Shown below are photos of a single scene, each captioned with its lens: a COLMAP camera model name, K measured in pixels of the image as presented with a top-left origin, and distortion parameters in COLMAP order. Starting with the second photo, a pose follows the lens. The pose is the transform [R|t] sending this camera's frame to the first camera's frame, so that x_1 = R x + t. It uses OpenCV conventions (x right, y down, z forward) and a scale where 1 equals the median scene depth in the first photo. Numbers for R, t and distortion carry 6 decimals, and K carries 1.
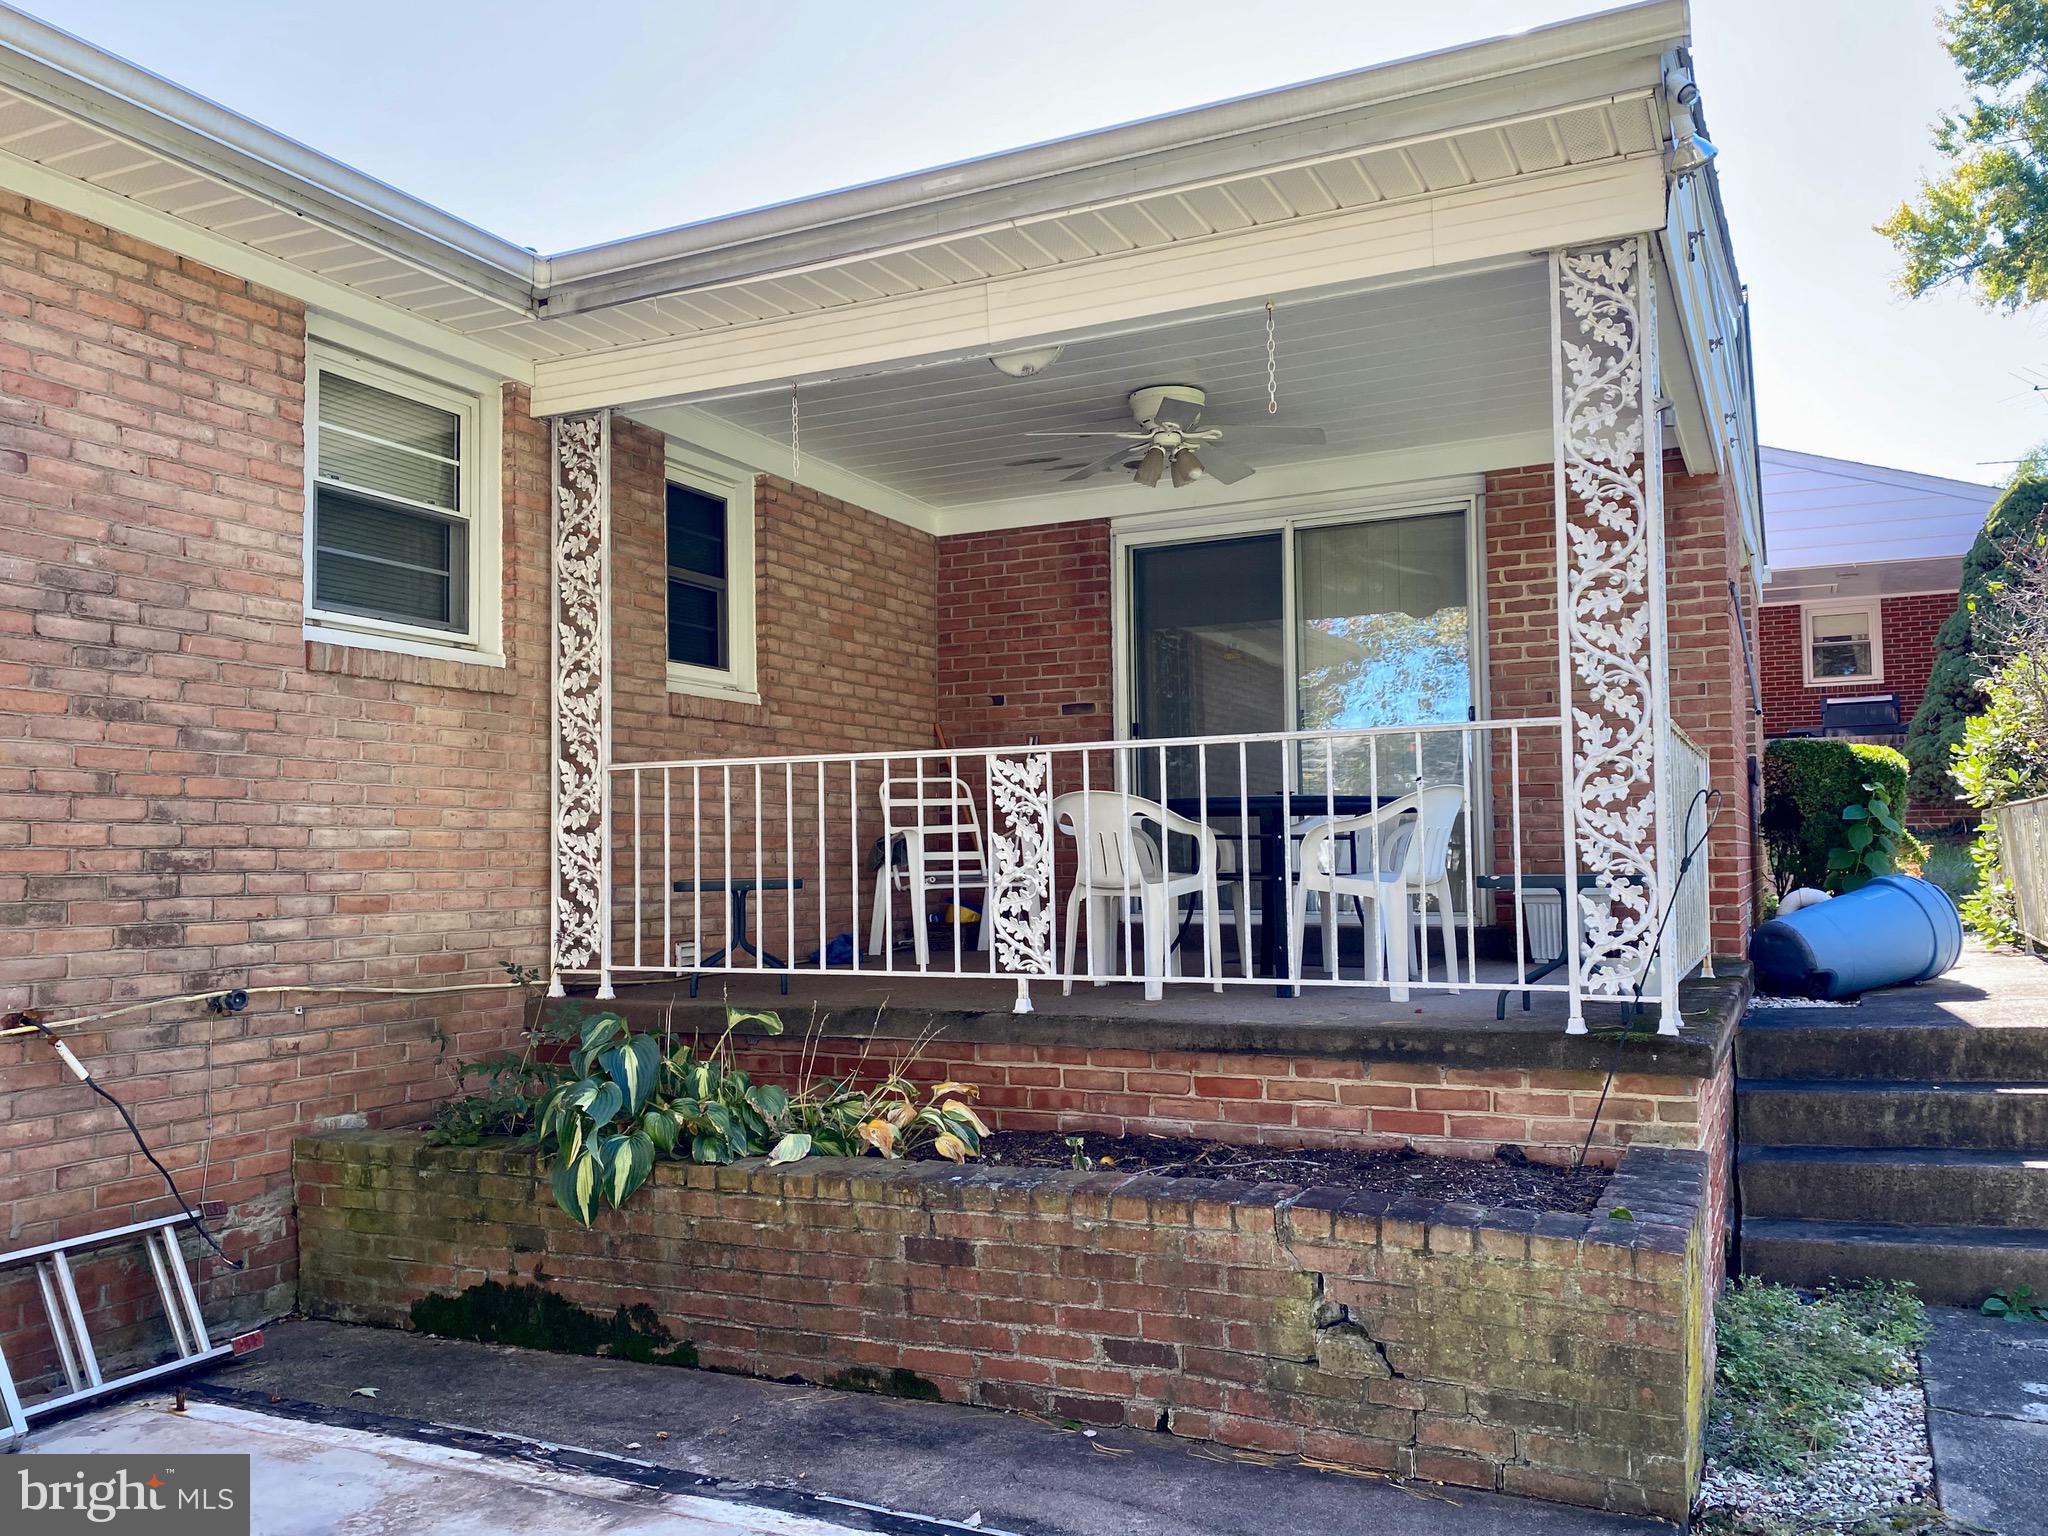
lens RADIAL K [[1613.5, 0, 1024.9], [0, 1613.5, 769.7], [0, 0, 1]] dist [-0.001813, -0.001485]
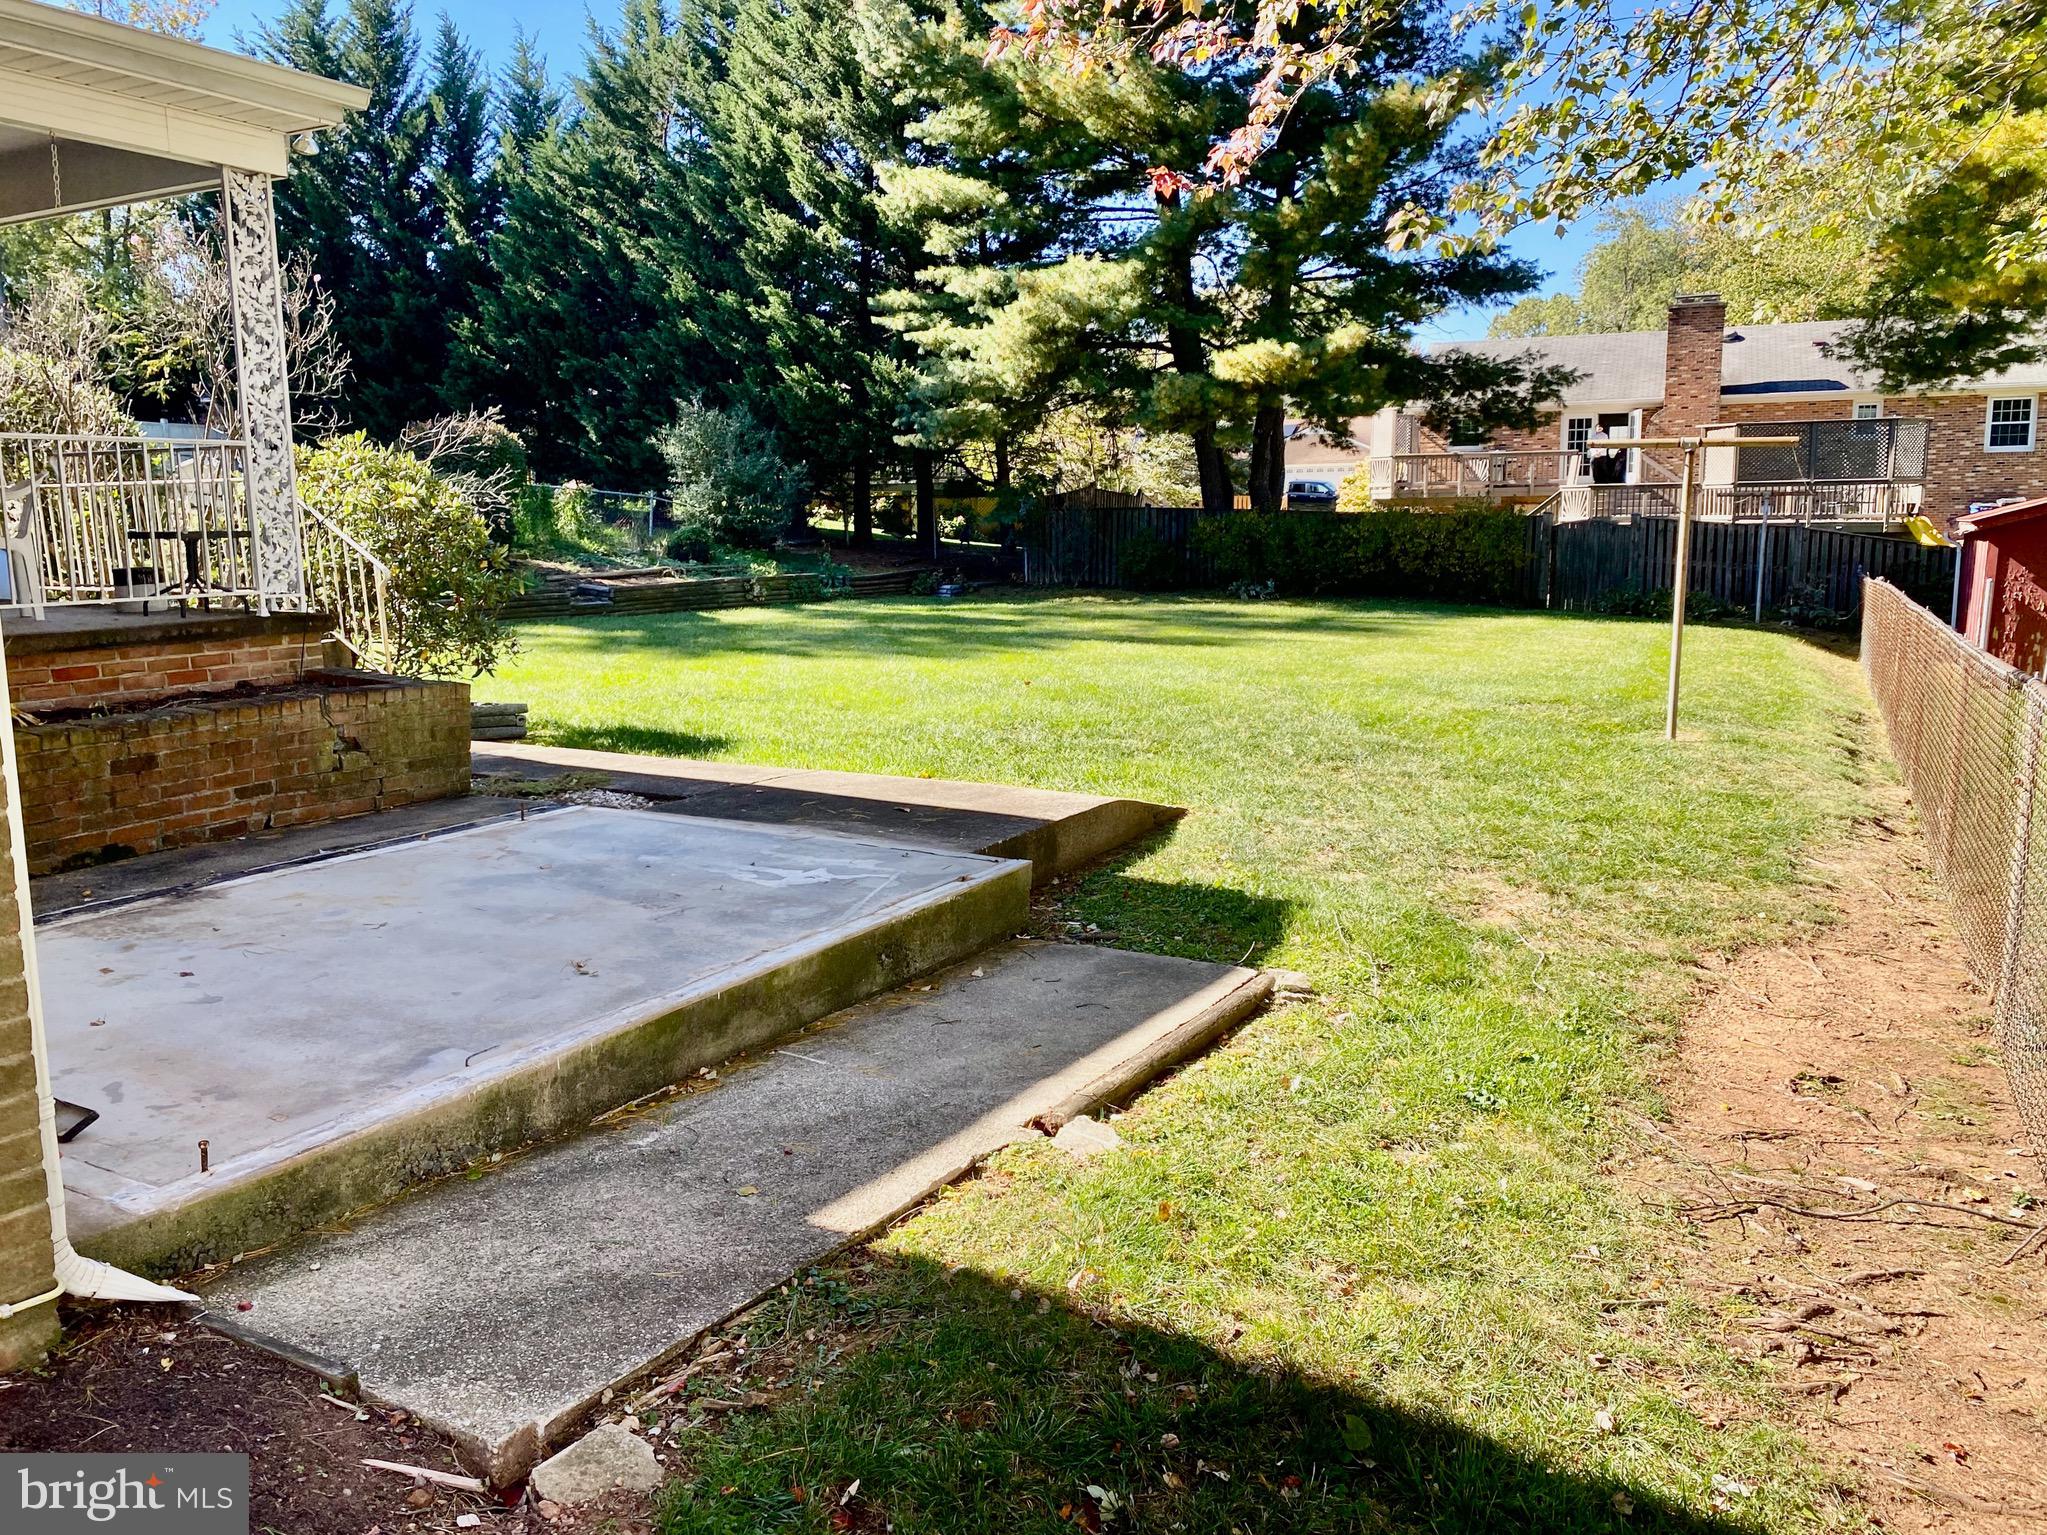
lens RADIAL K [[1612.7, 0, 1023.0], [0, 1612.7, 768.7], [0, 0, 1]] dist [-0.001813, -0.001485]
pose [[0.079428, -0.151290, 0.985293, -1.556187], [-0.046933, 0.986752, 0.155298, 0.009657], [-0.995735, -0.058578, 0.071275, -0.002471]]
